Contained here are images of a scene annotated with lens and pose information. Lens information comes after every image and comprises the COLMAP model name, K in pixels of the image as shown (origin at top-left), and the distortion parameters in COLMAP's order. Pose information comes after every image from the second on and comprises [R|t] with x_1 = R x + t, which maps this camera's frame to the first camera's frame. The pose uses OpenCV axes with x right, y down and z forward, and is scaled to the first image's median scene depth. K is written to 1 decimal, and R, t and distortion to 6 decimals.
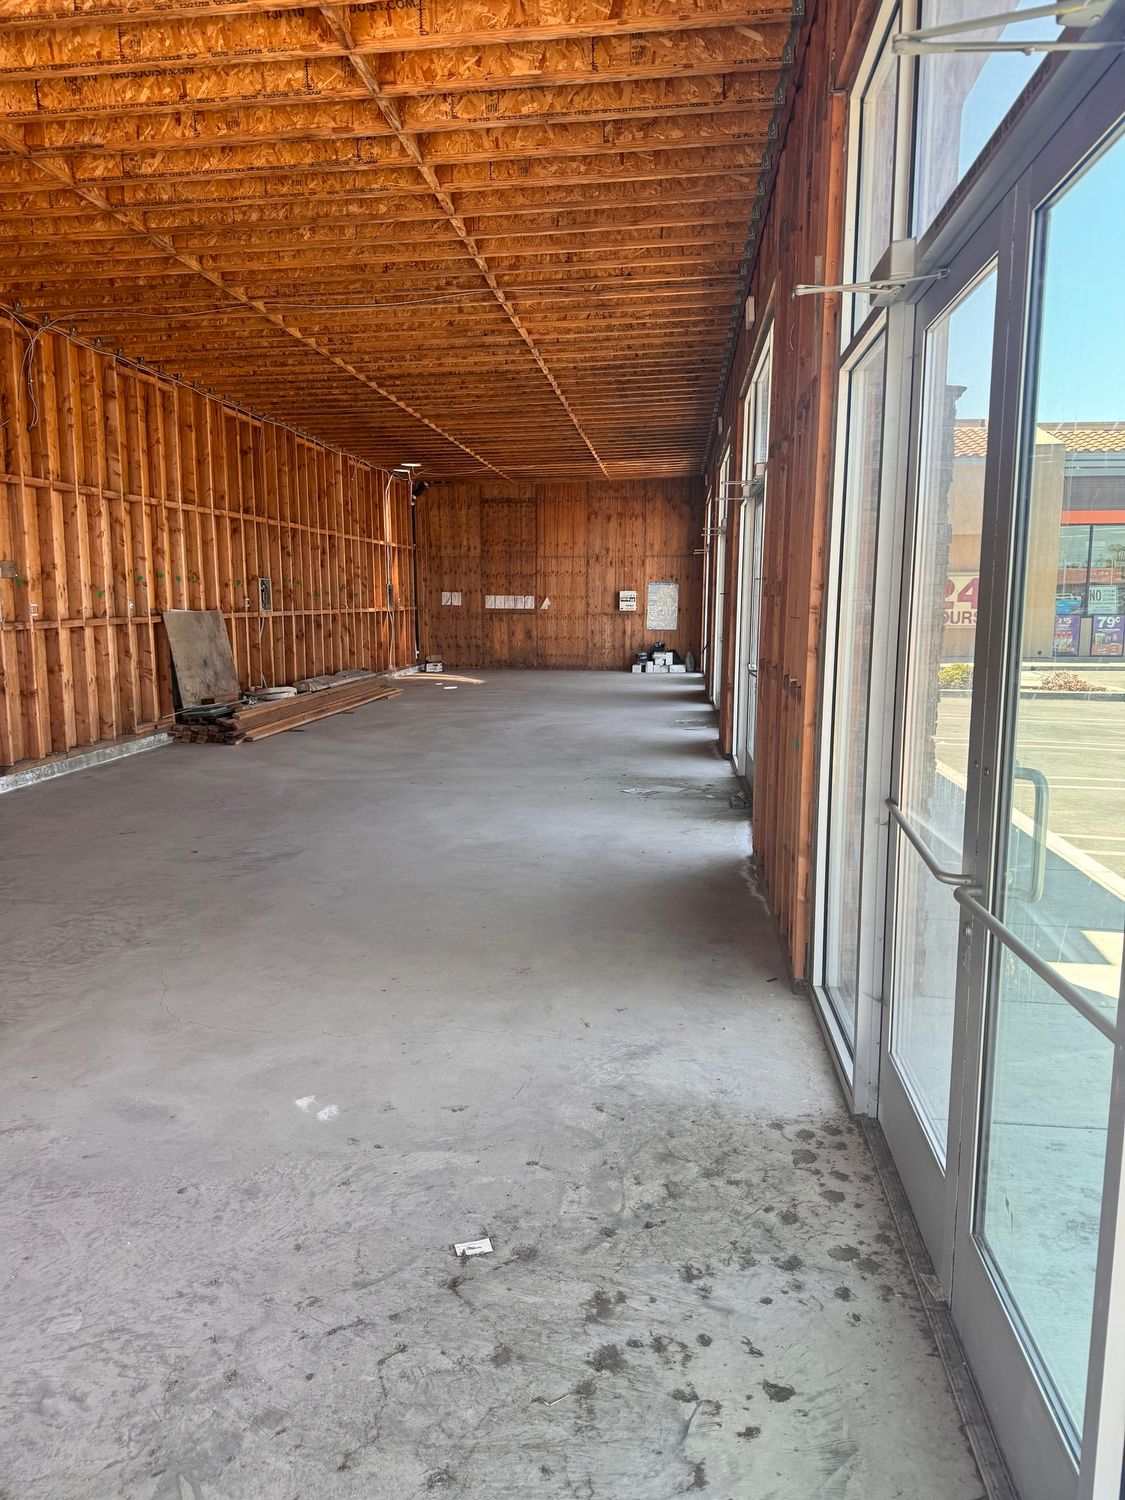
lens RADIAL K [[1071.0, 0, 562.5], [0, 1071.0, 750.0], [0, 0, 1]] dist [0.041091, -0.057159]
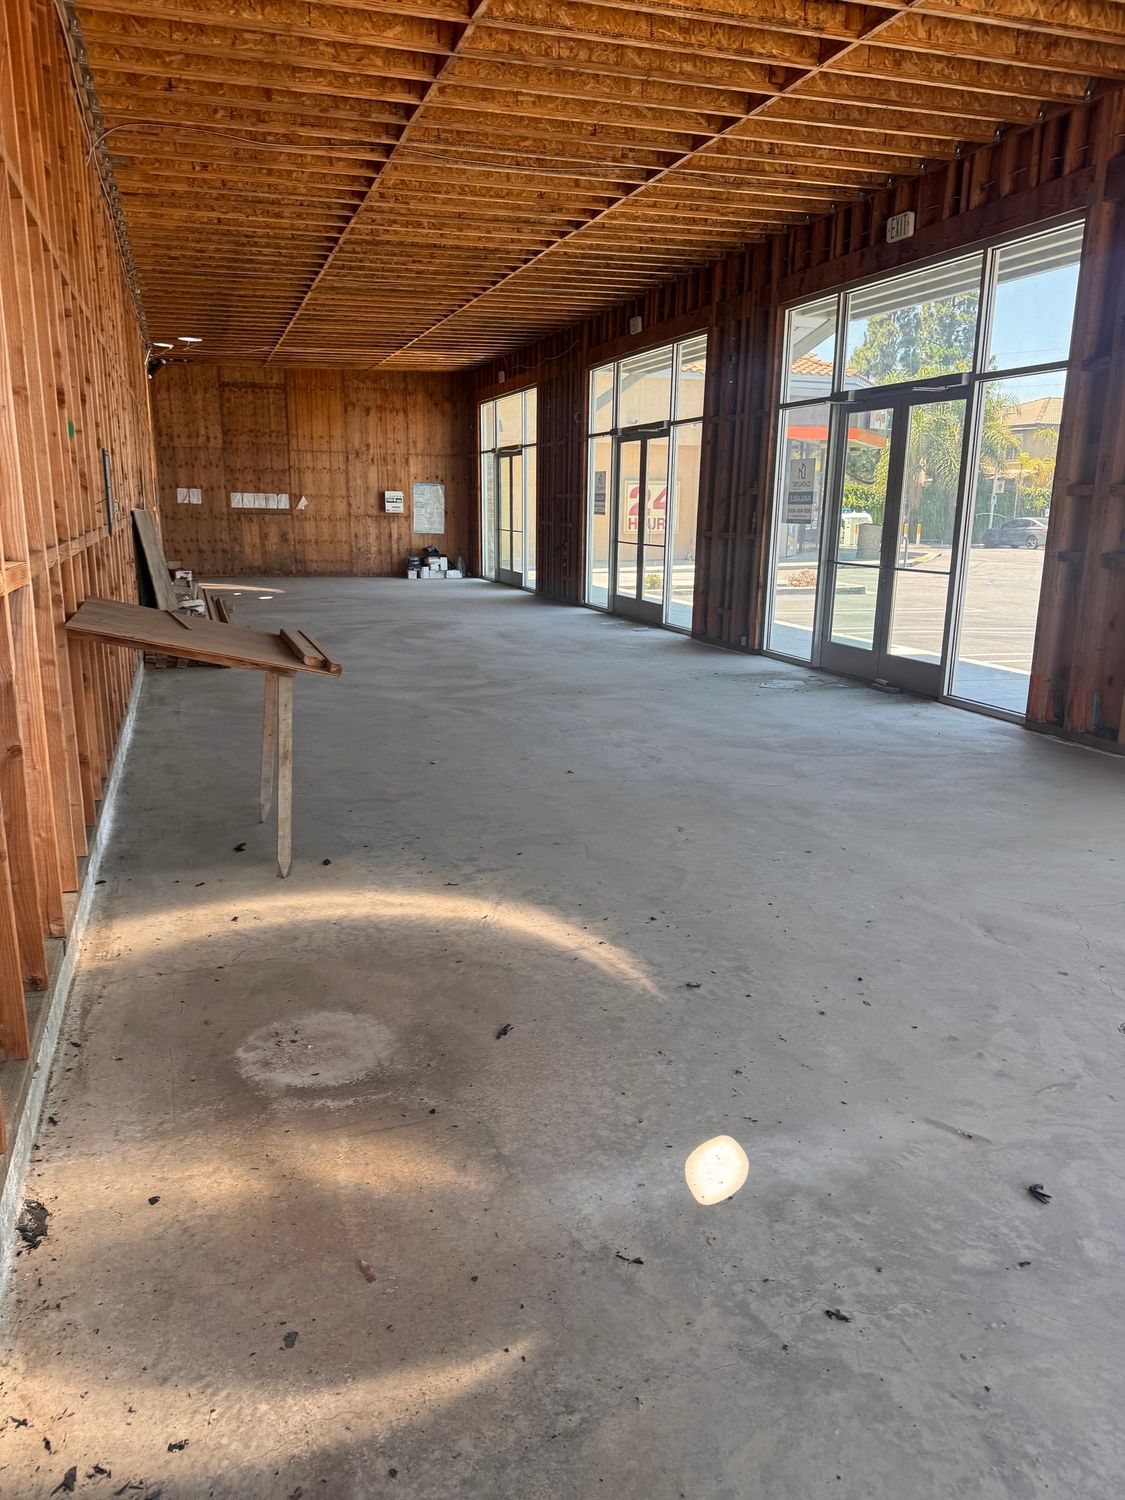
lens RADIAL K [[1085.5, 0, 596.9], [0, 1085.5, 734.1], [0, 0, 1]] dist [0.082248, -0.055039]
pose [[0.900099, -0.077256, 0.428781, -0.206594], [0.047480, 0.995685, 0.079728, -0.003433], [-0.433090, -0.051405, 0.899884, 0.042466]]
